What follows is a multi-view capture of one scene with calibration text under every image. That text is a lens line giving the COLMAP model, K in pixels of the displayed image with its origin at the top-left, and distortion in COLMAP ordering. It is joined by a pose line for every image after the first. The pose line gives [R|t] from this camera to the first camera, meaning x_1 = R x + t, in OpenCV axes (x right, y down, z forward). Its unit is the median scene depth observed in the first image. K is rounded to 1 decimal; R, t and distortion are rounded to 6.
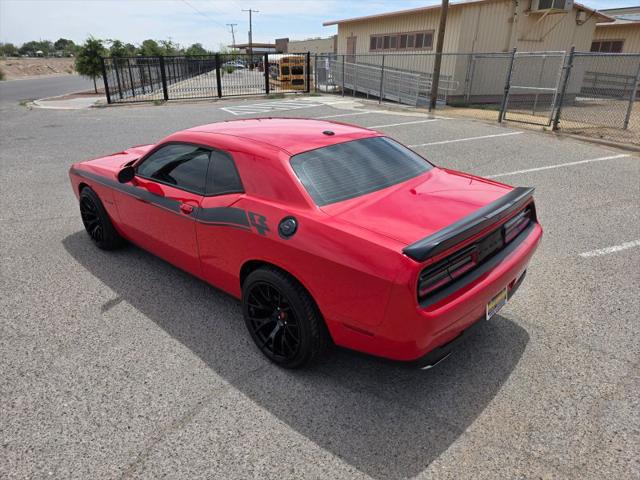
lens RADIAL K [[431.7, 0, 319.7], [0, 431.7, 246.7], [0, 0, 1]] dist [0.041116, -0.034979]
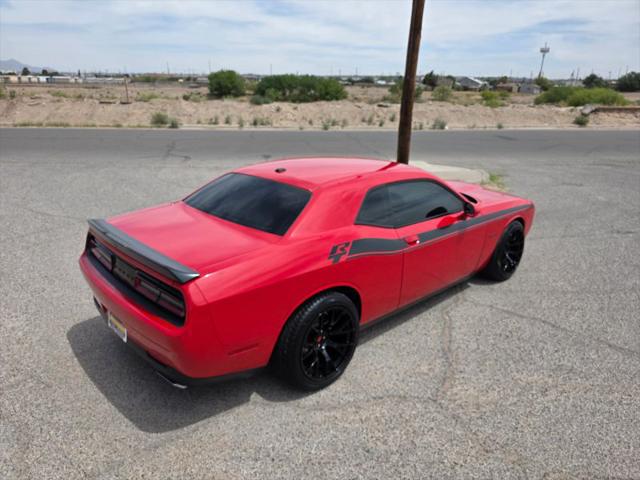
lens RADIAL K [[431.7, 0, 318.8], [0, 431.7, 244.7], [0, 0, 1]] dist [0.041116, -0.034979]
pose [[-0.061897, 0.324403, -0.943892, 0.197846], [-0.406863, 0.855361, 0.320657, -0.089360], [0.911390, 0.403882, 0.079044, 0.189615]]
